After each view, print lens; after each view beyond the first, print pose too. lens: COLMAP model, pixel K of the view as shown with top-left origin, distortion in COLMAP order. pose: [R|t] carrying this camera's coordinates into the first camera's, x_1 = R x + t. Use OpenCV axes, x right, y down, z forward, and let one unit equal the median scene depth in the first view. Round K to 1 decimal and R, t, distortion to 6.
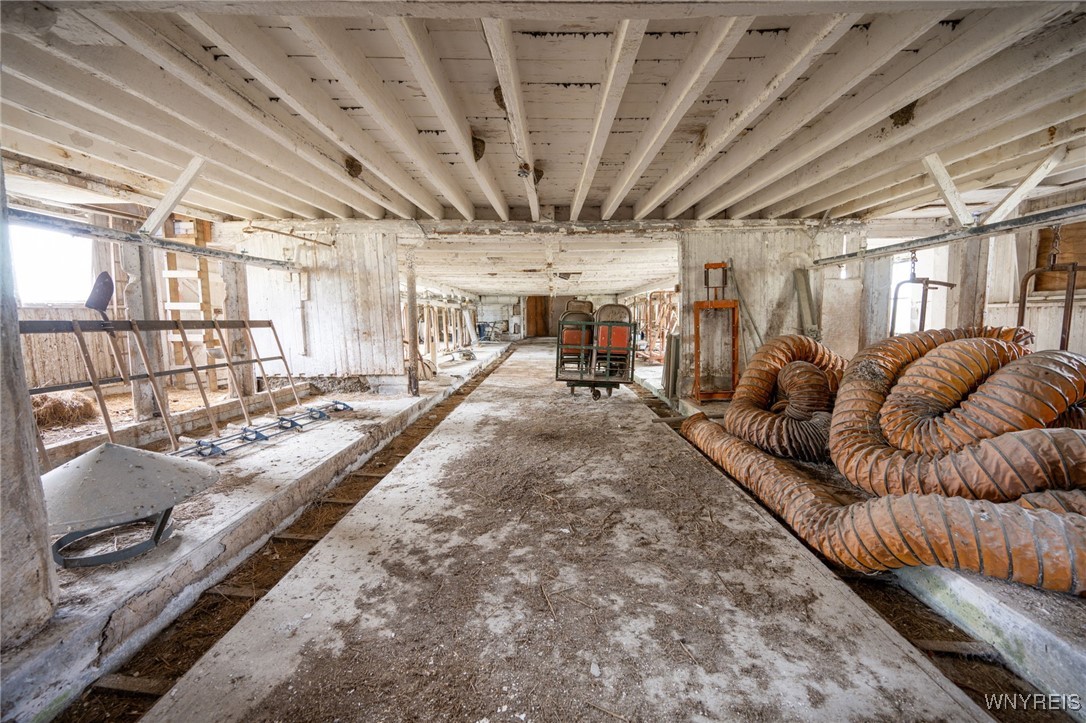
lens RADIAL K [[427.5, 0, 542.9], [0, 427.5, 359.6], [0, 0, 1]] dist [0.001171, 0.000129]
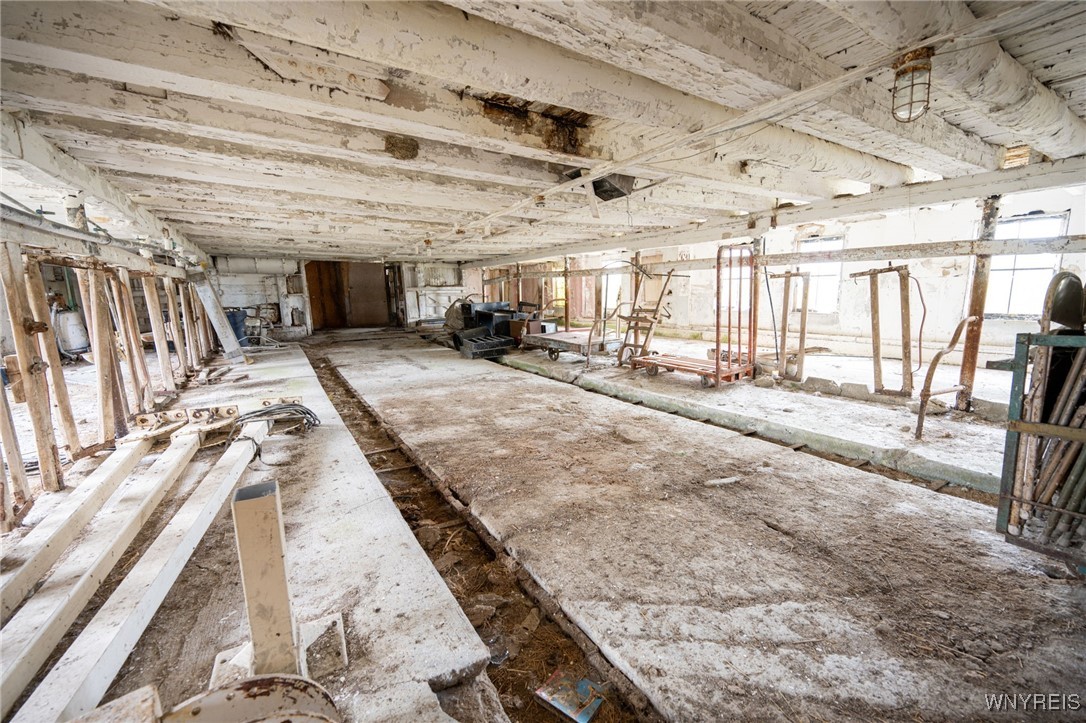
lens RADIAL K [[427.5, 0, 548.0], [0, 427.5, 359.7], [0, 0, 1]] dist [0.001171, 0.000129]
pose [[0.826463, -0.095208, 0.554882, -0.110245], [0.067912, 0.995259, 0.069618, -0.034572], [-0.558880, -0.019853, 0.829011, 0.347348]]
